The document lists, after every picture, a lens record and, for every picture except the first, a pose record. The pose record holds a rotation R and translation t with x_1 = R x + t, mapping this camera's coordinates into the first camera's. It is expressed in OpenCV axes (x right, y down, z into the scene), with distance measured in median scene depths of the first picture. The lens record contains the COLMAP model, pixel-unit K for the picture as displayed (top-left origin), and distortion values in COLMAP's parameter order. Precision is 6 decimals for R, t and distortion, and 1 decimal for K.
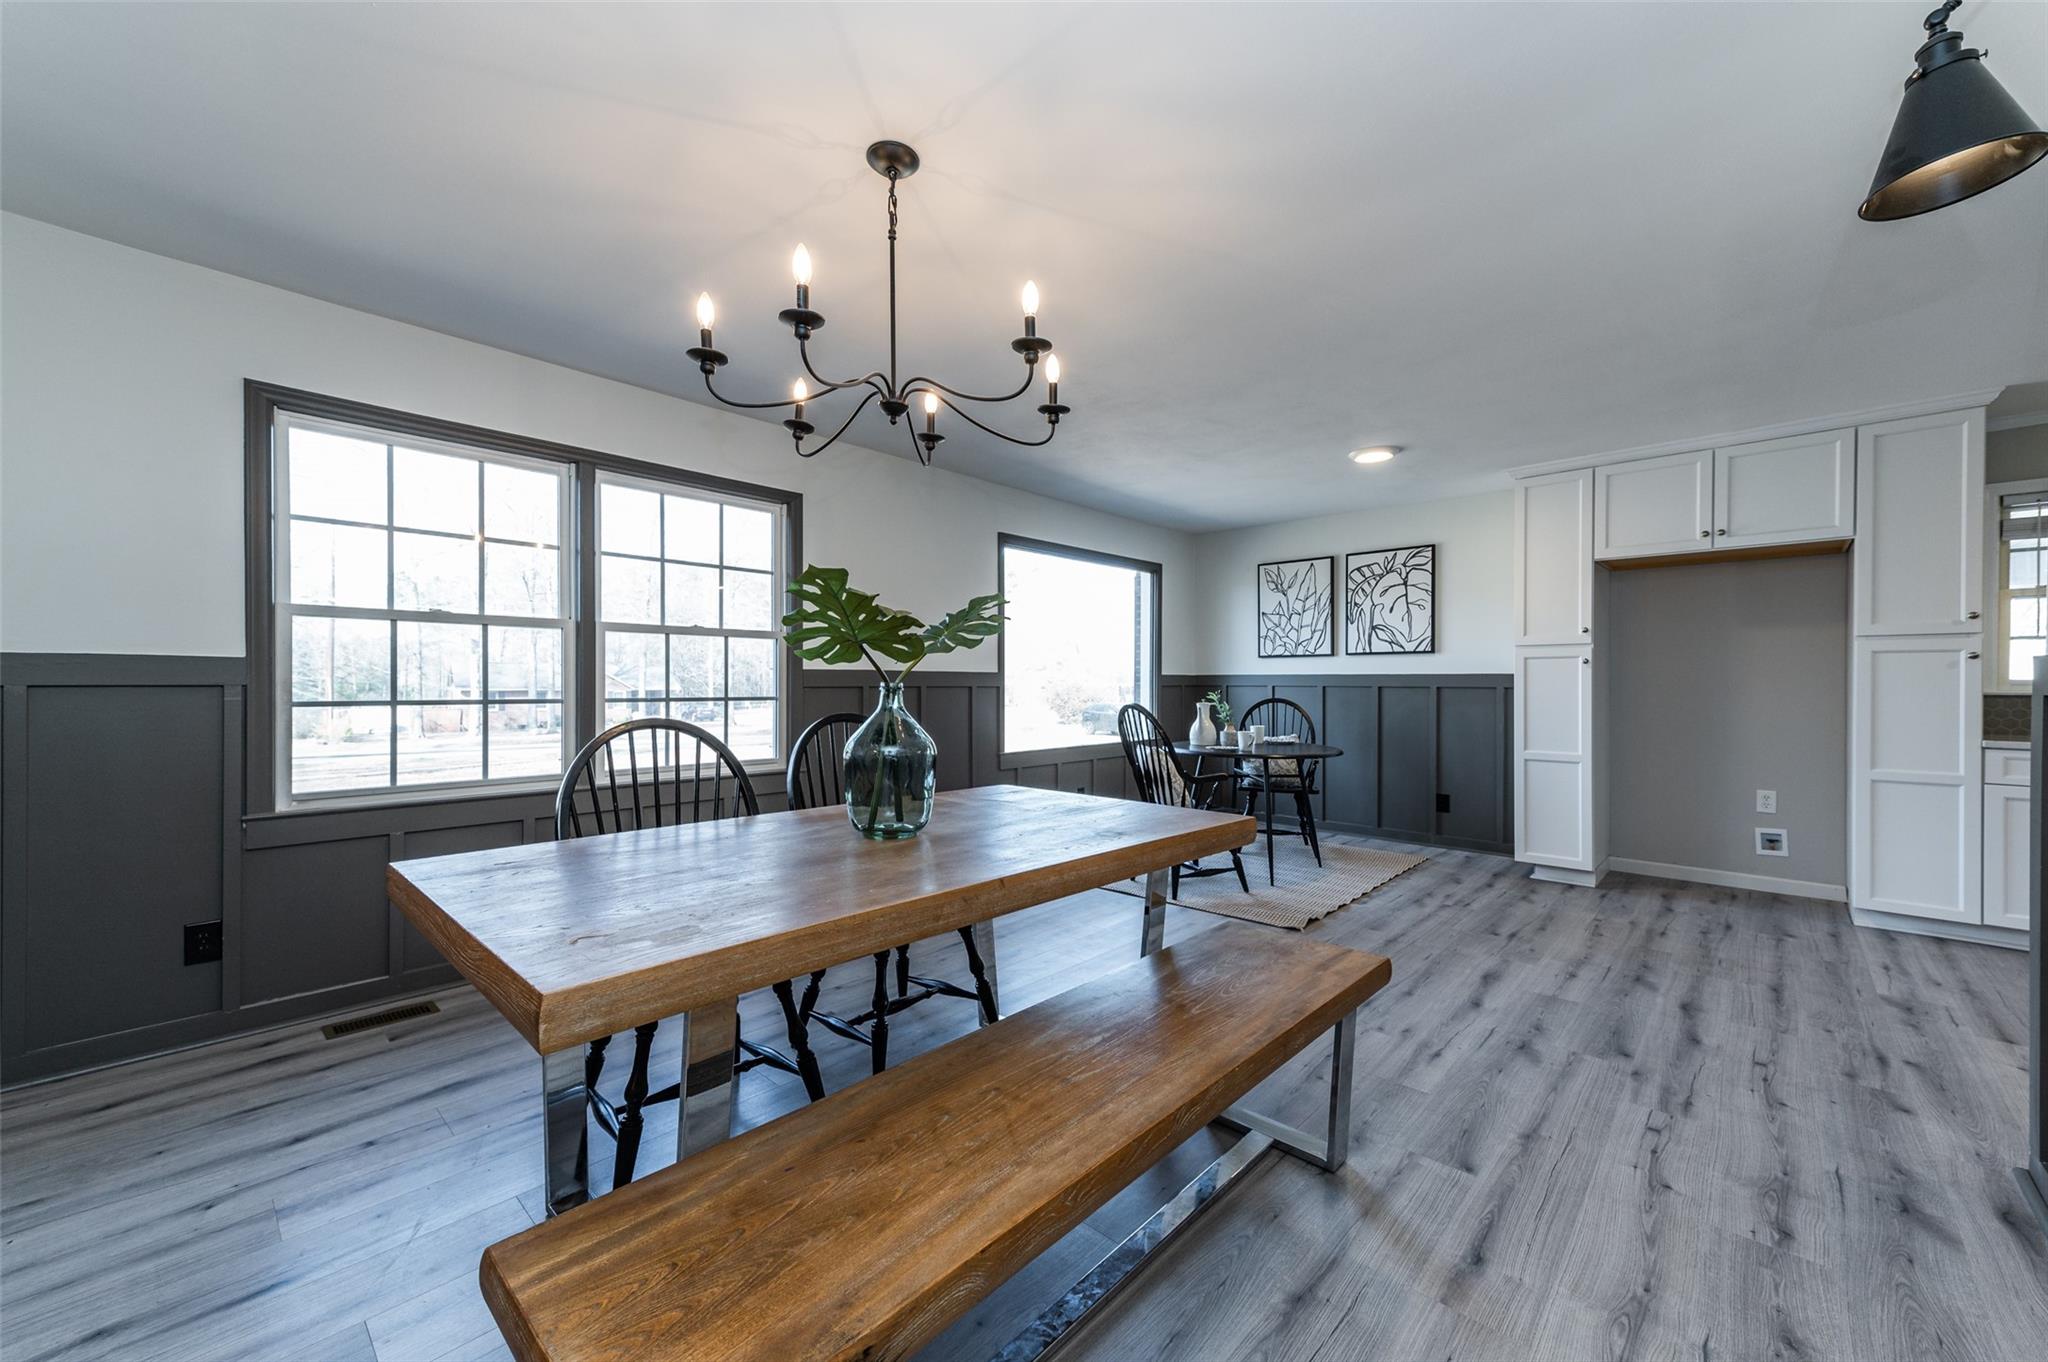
lens RADIAL K [[801.8, 0, 1026.7], [0, 801.8, 683.4], [0, 0, 1]] dist [0.019063, -0.000838]
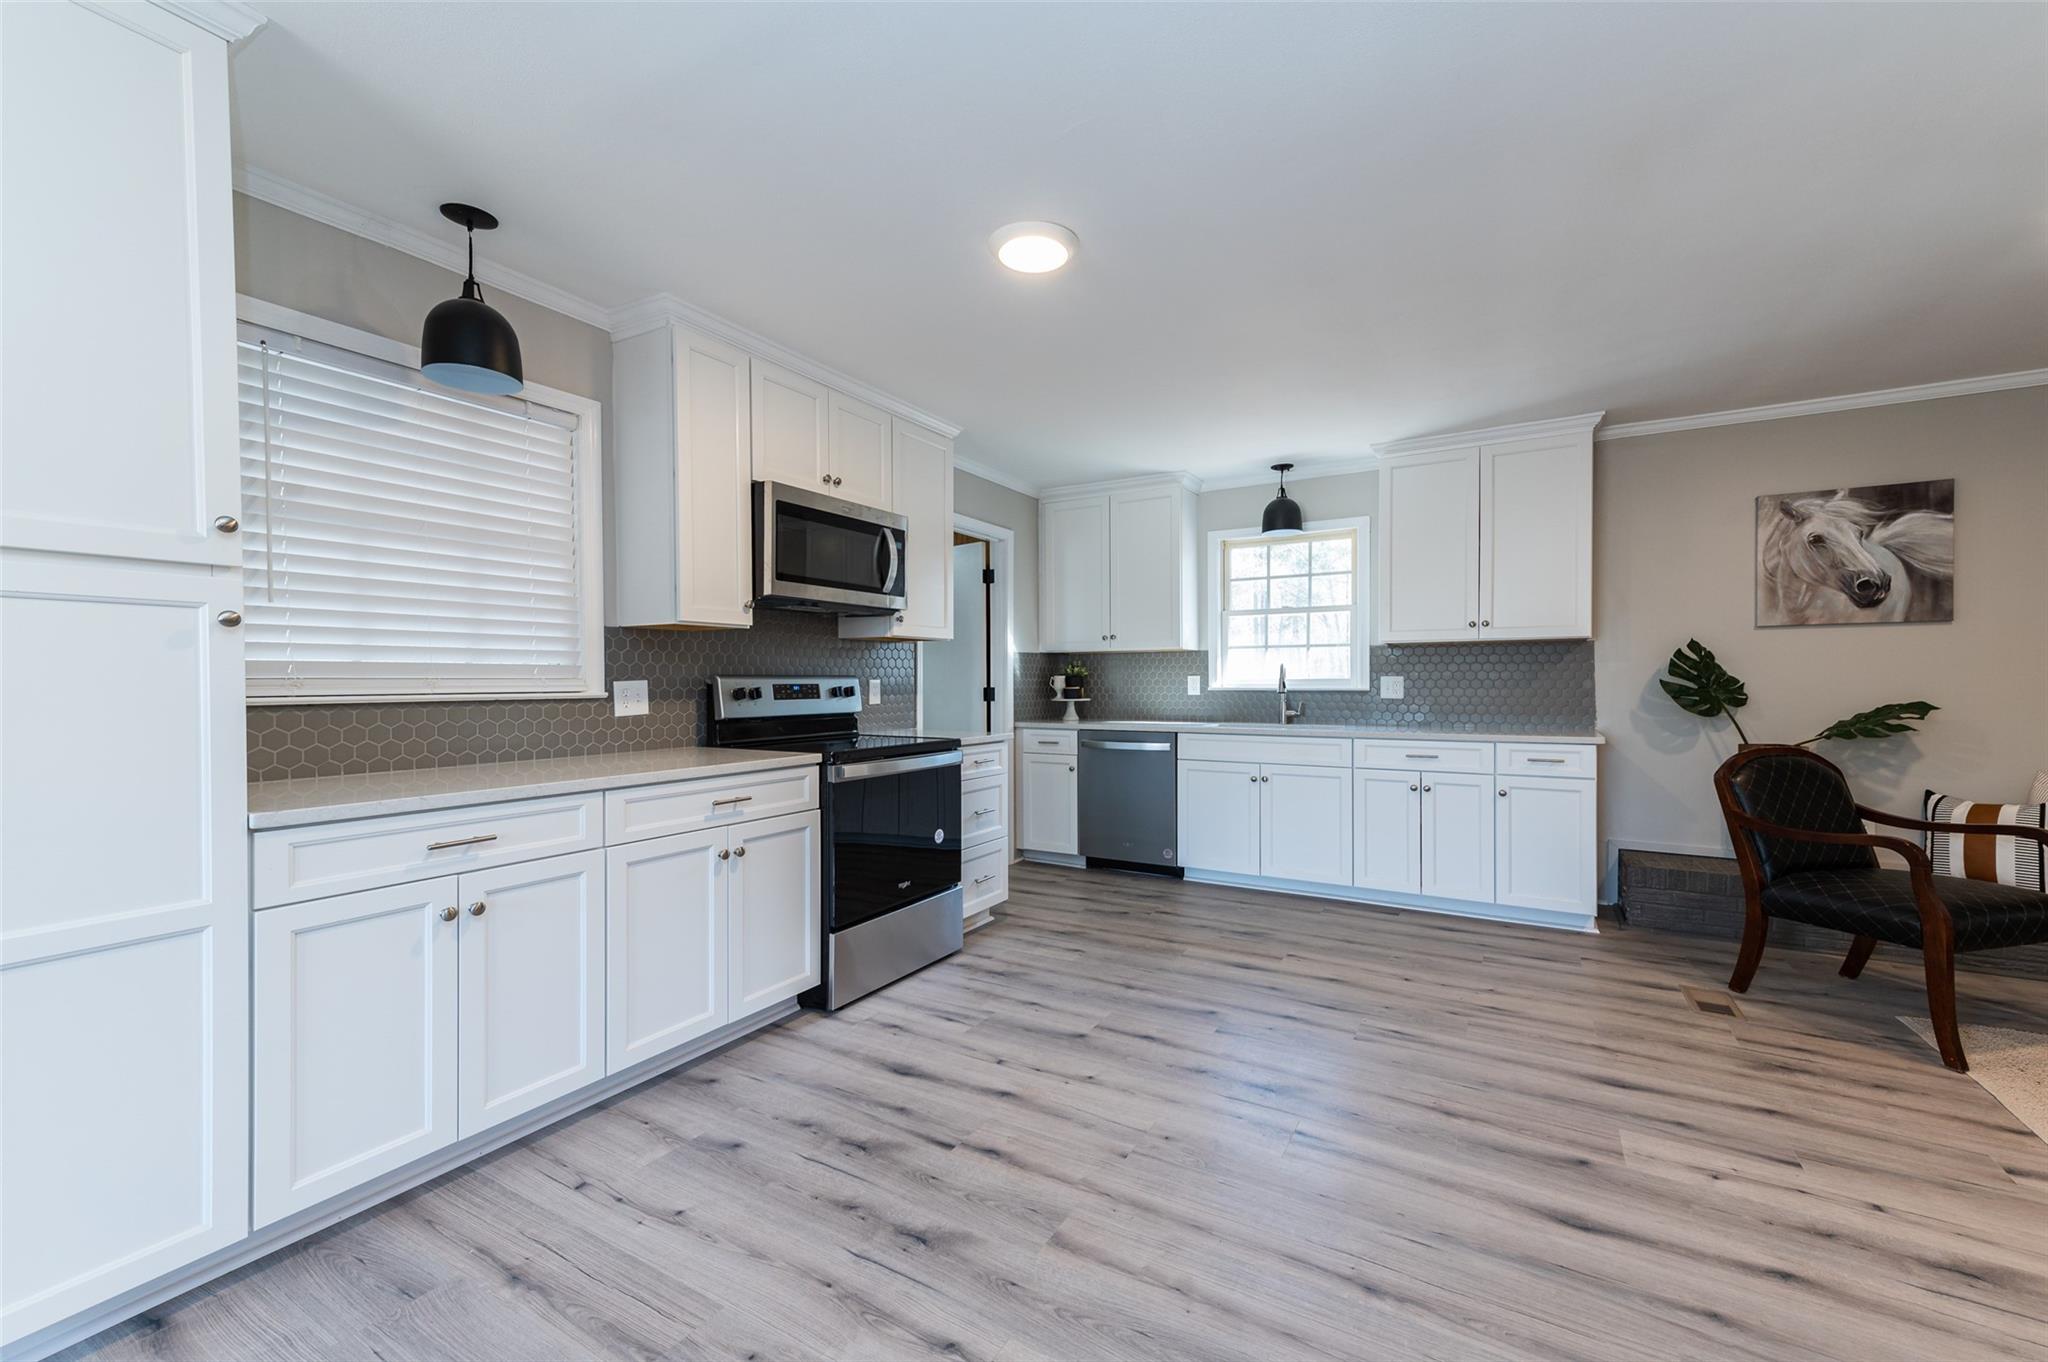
lens RADIAL K [[801.8, 0, 1032.6], [0, 801.8, 686.4], [0, 0, 1]] dist [0.019063, -0.000838]
pose [[-0.185921, -0.010672, 0.982507, 0.410008], [0.003792, 0.999926, 0.011579, -0.001230], [-0.982557, 0.005879, -0.185867, 0.416895]]
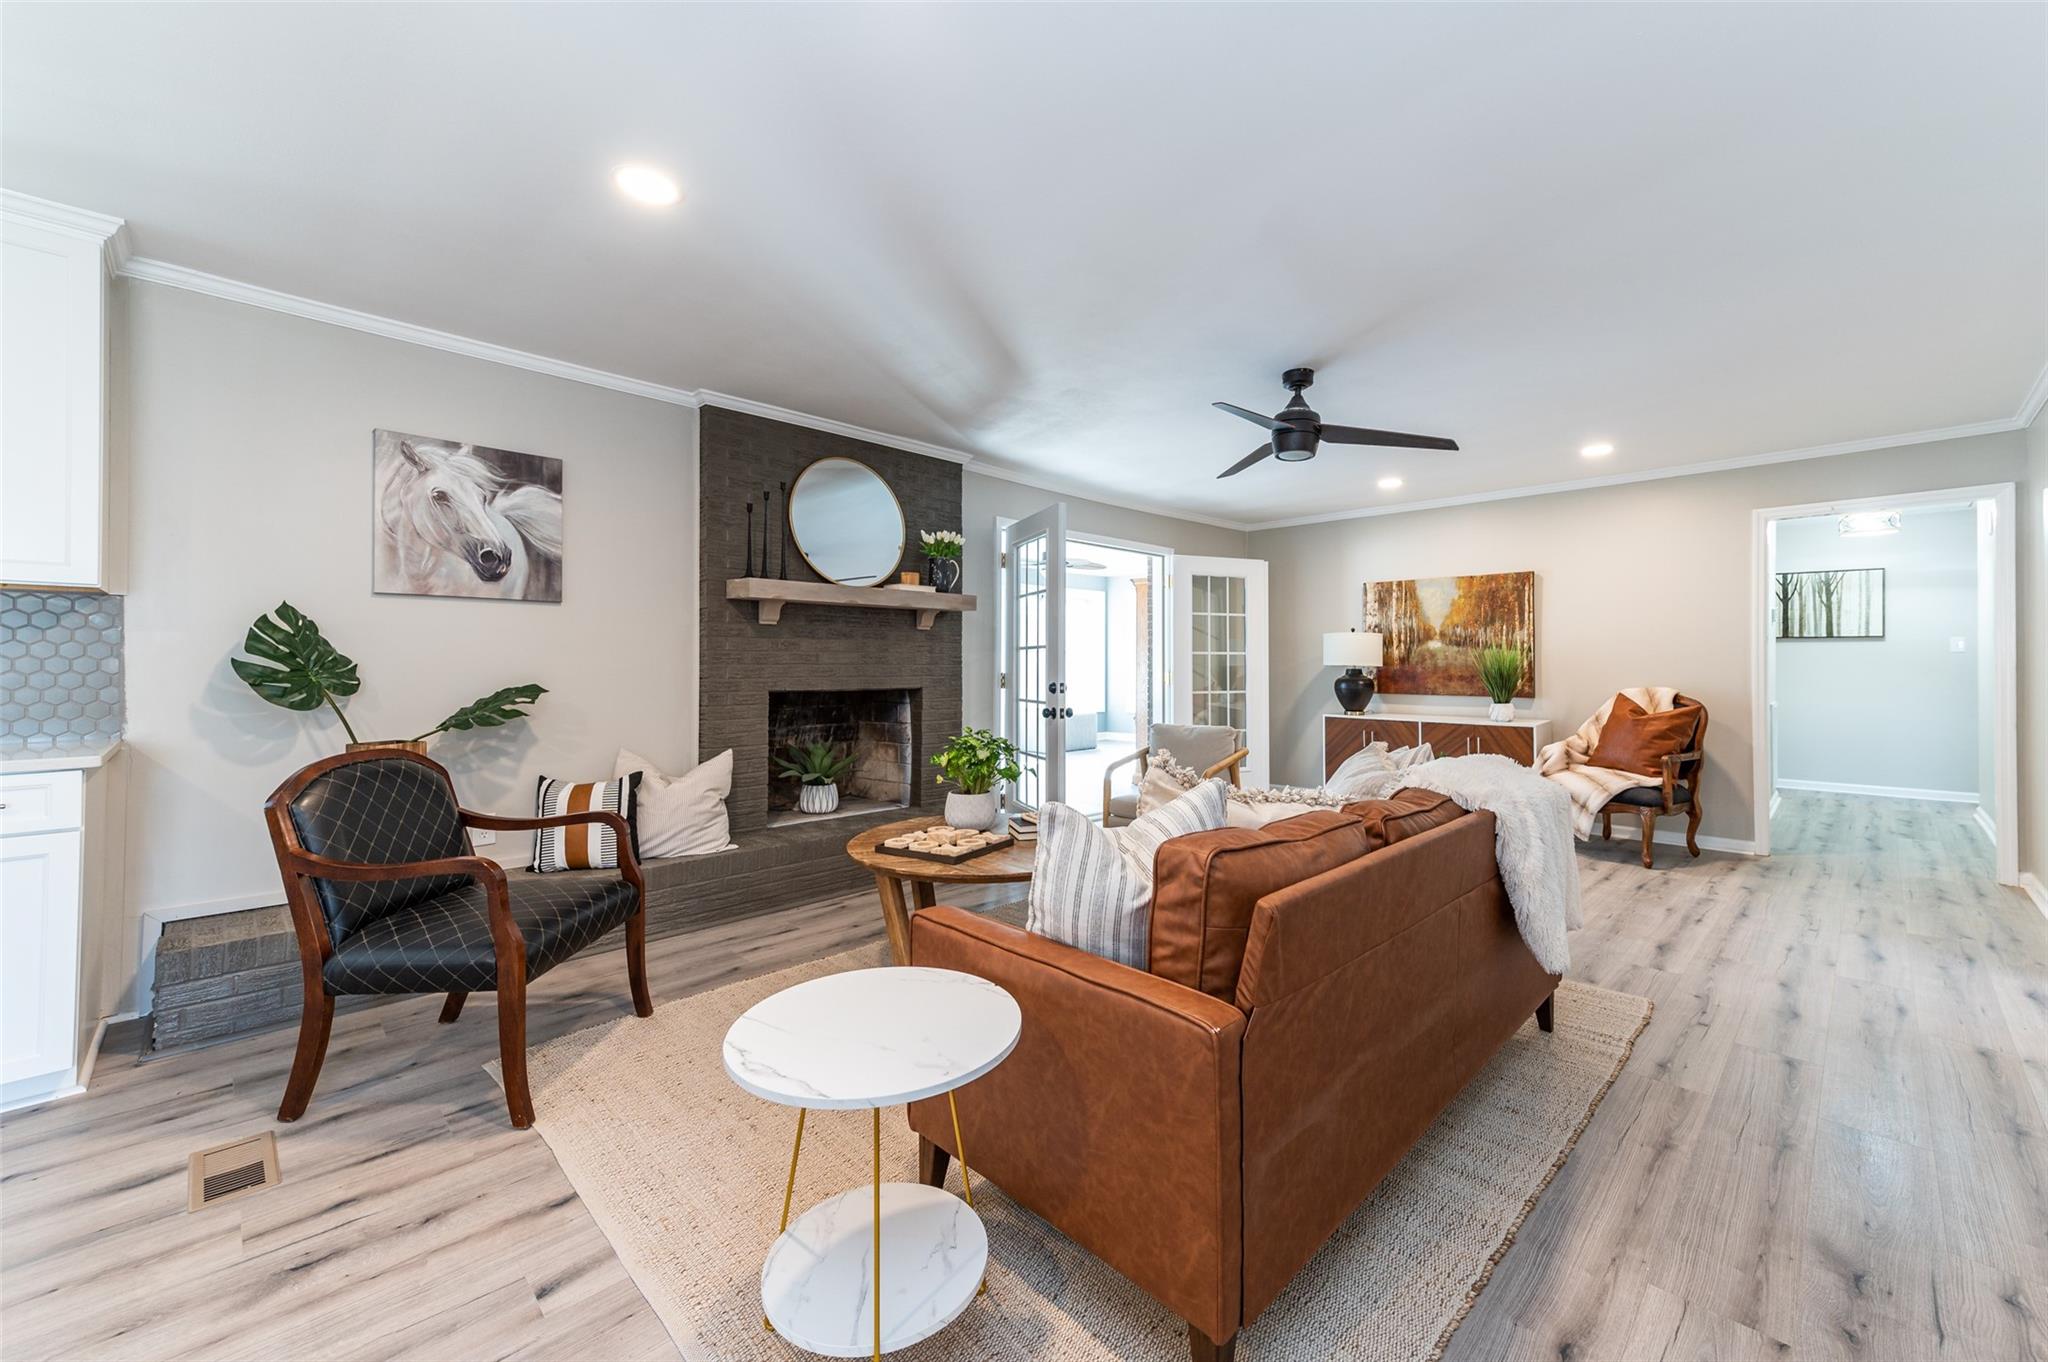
lens RADIAL K [[801.8, 0, 1035.8], [0, 801.8, 659.0], [0, 0, 1]] dist [0.019063, -0.000838]
pose [[-0.998504, -0.007529, 0.054153, 0.492616], [-0.007874, 0.999950, -0.006160, 0.002194], [-0.054104, -0.006578, -0.998514, 0.224879]]
